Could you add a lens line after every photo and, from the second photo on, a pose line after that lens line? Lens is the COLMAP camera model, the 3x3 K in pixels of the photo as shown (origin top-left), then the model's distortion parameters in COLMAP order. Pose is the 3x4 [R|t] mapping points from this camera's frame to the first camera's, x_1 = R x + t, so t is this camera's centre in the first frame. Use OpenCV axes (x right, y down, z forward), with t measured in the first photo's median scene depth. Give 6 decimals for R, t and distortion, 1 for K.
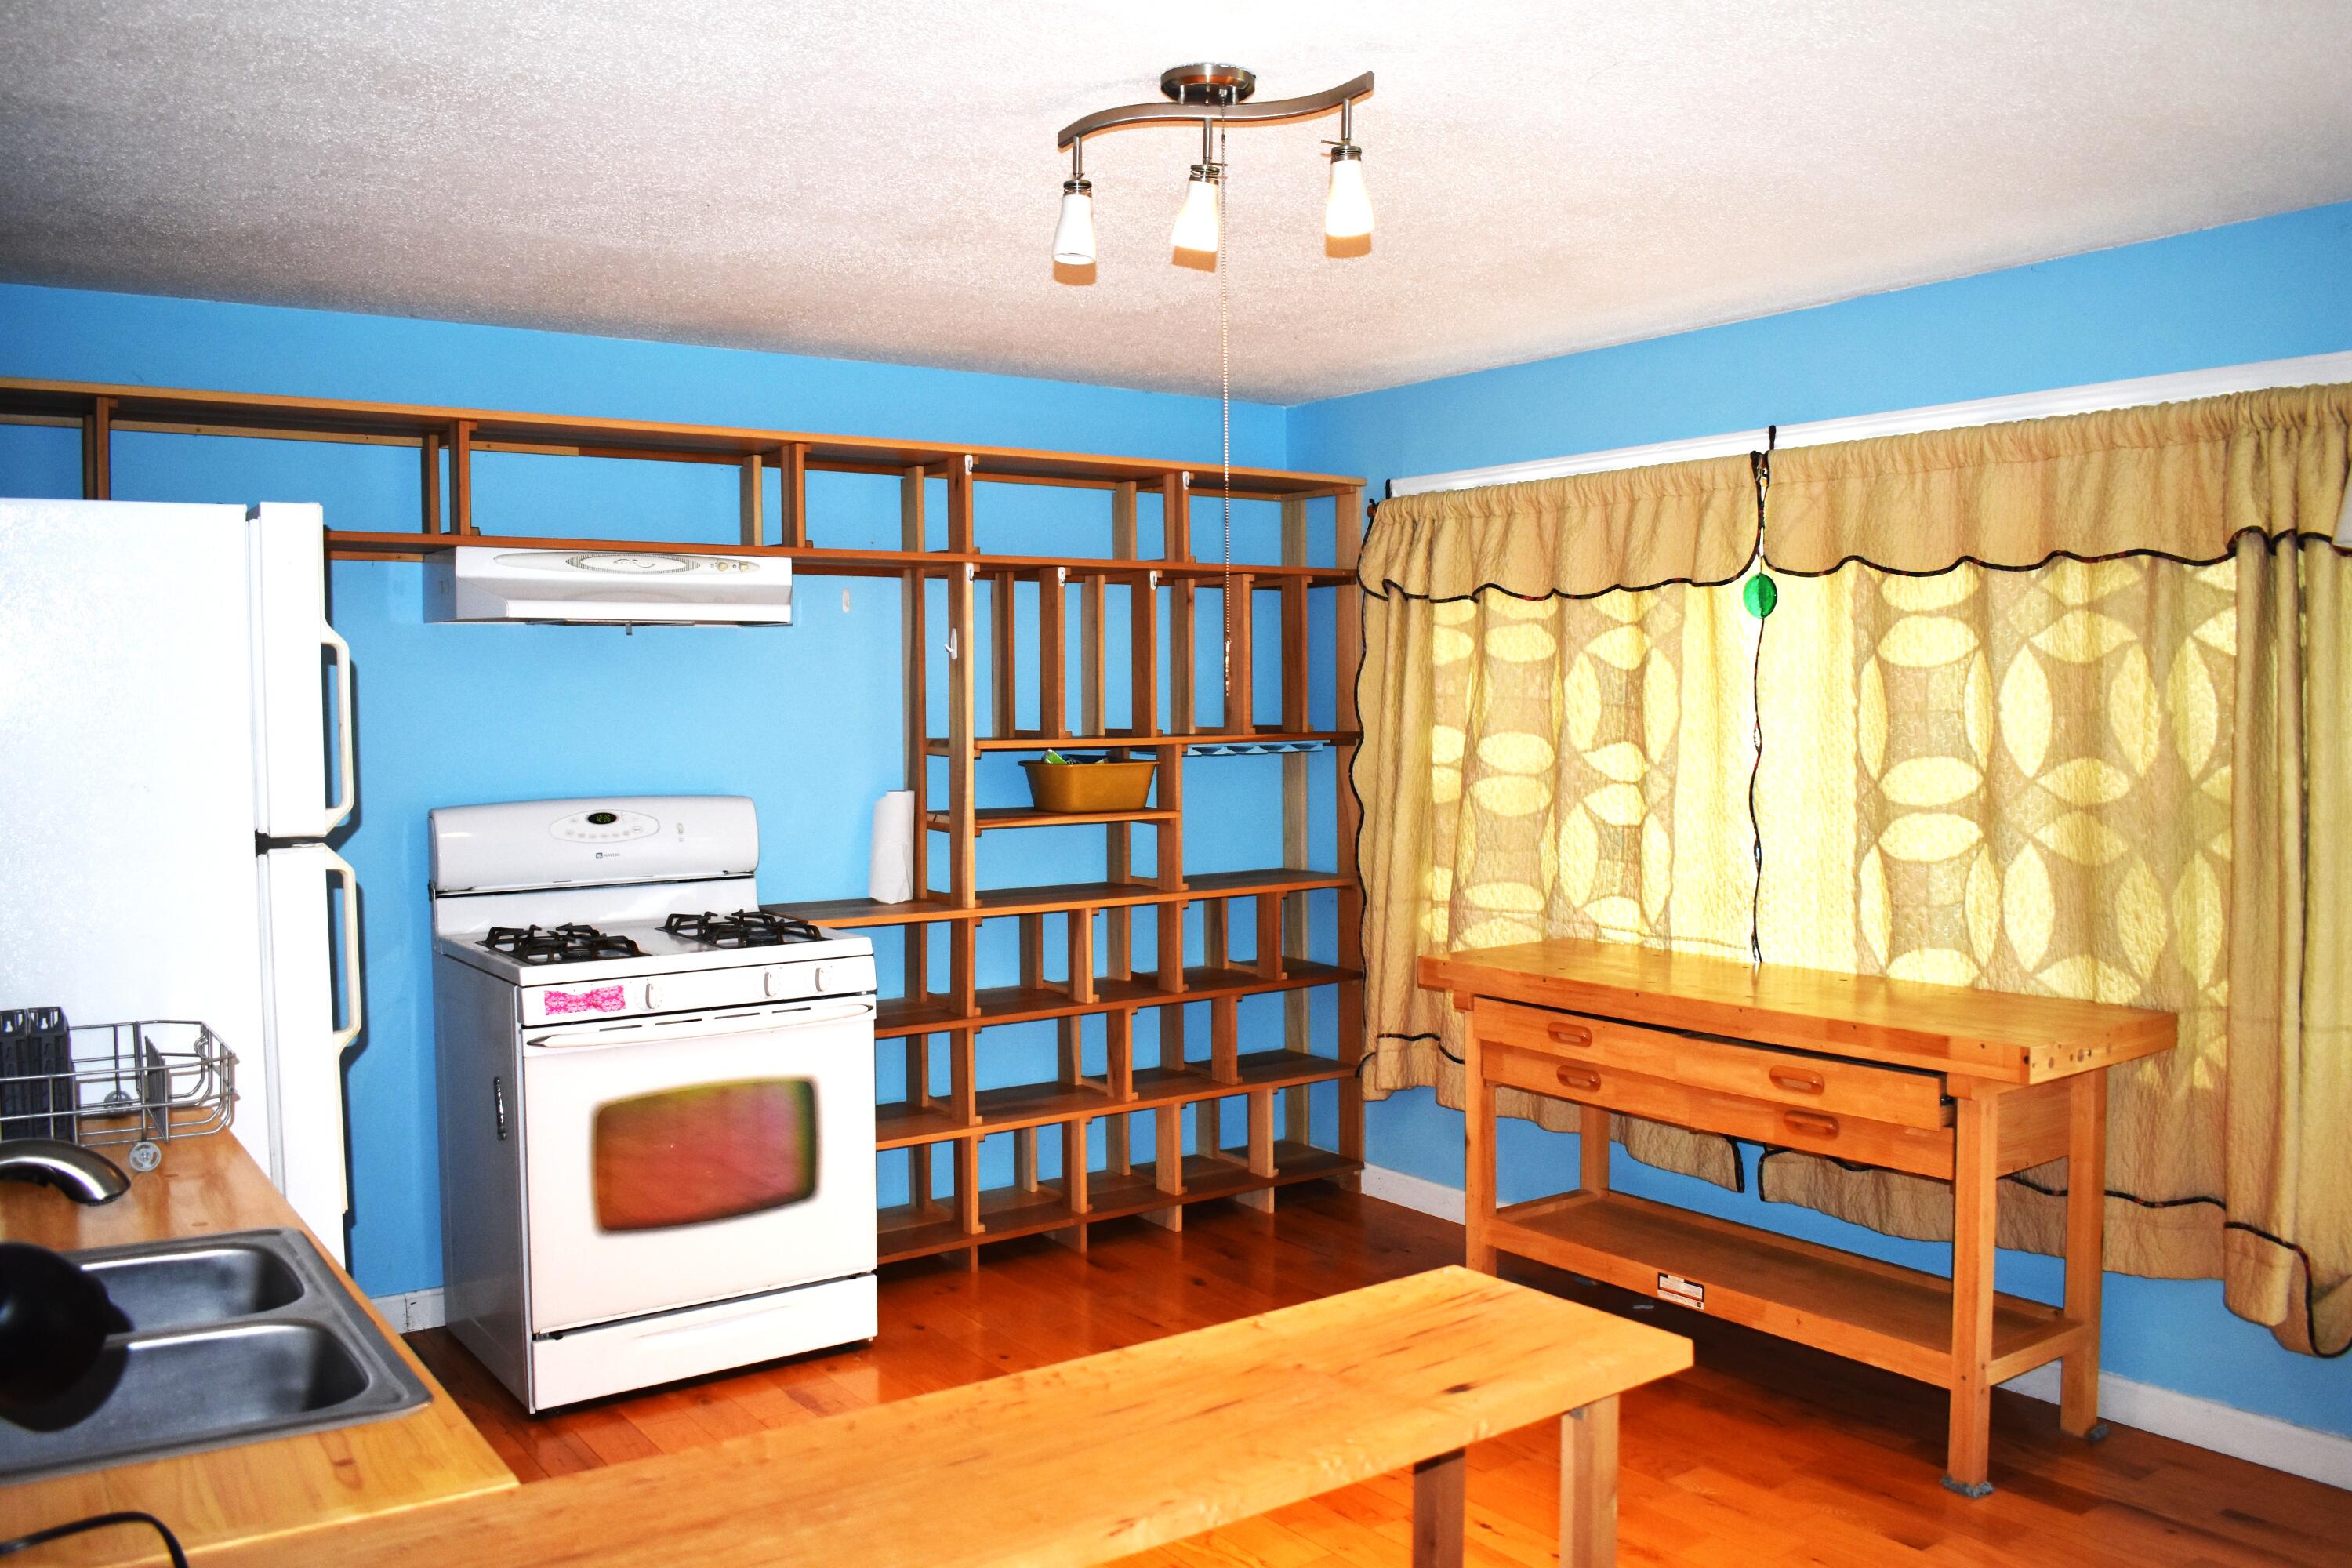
lens RADIAL K [[1866.7, 0, 1176.0], [0, 1866.7, 784.0], [0, 0, 1]] dist [-0.077526, -0.000080]
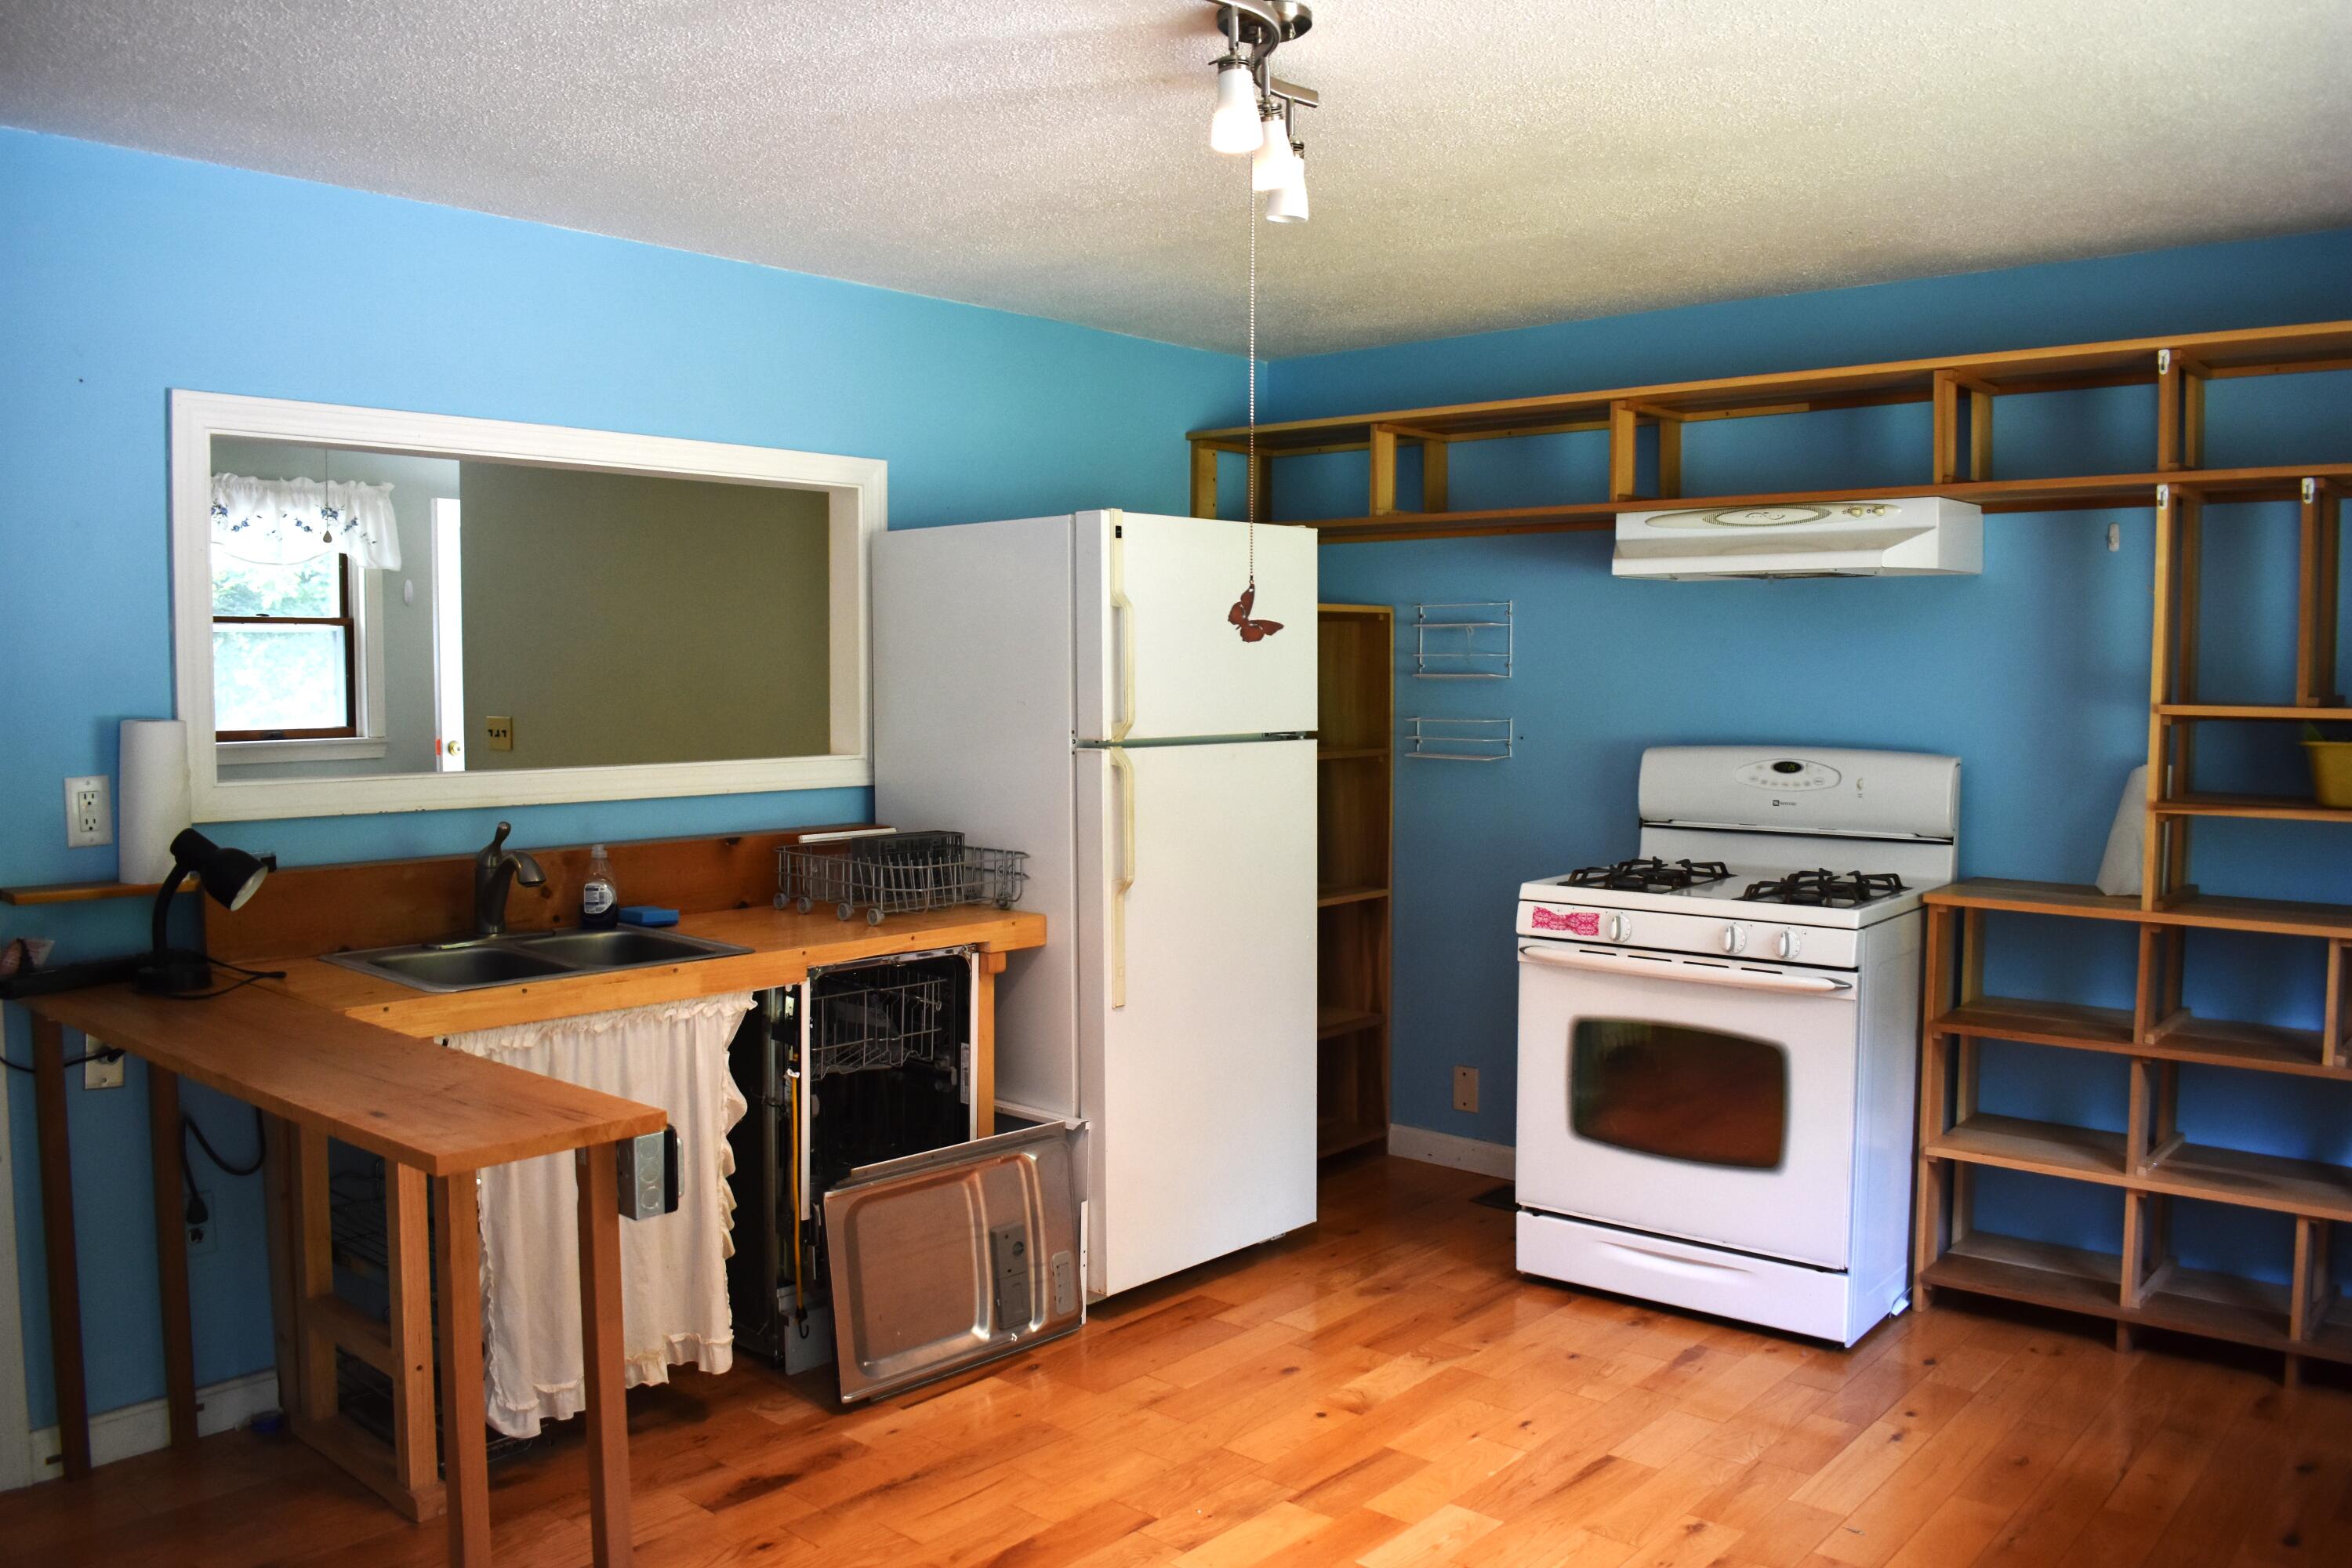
lens RADIAL K [[1840.0, 0, 1178.1], [0, 1840.0, 758.4], [0, 0, 1]] dist [-0.081785, 0.000113]
pose [[0.242581, 0.055848, -0.968522, 0.659885], [-0.044675, 0.997926, 0.046354, -0.020284], [0.969102, 0.032024, 0.244572, 0.485745]]
